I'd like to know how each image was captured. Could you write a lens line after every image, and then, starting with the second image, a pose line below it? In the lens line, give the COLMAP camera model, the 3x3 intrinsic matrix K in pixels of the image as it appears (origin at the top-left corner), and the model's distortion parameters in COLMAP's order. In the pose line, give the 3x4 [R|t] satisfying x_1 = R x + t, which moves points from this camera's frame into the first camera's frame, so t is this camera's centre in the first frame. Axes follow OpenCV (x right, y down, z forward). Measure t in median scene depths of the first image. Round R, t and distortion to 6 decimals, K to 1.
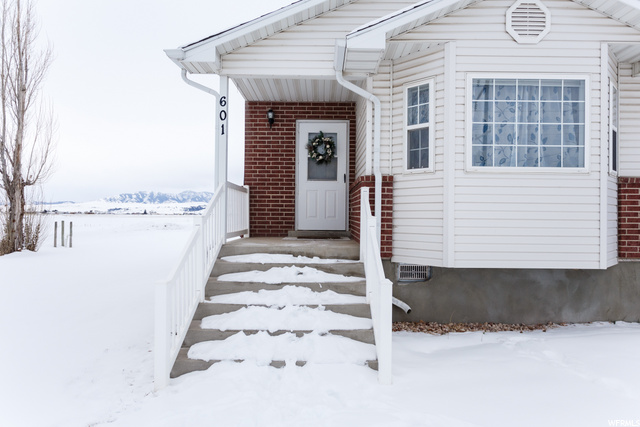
lens RADIAL K [[412.3, 0, 320.0], [0, 412.3, 213.5], [0, 0, 1]] dist [-0.003991, -0.000905]
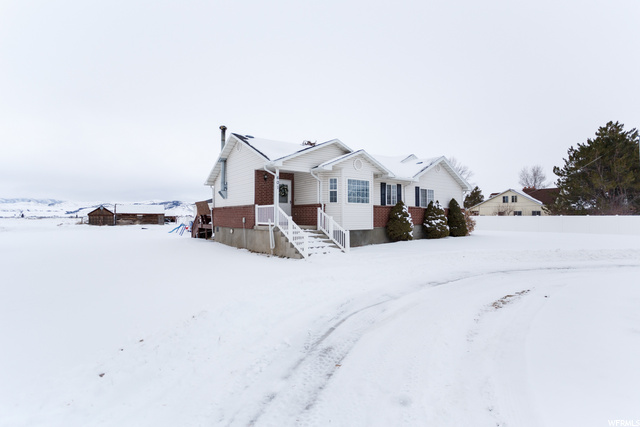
lens RADIAL K [[302.5, 0, 320.0], [0, 302.5, 213.5], [0, 0, 1]] dist [0.000064, 0.000415]
pose [[0.795629, -0.001716, 0.605782, -1.391312], [0.004745, 0.999983, -0.003399, -0.007501], [-0.605766, 0.005579, 0.795624, -0.951917]]
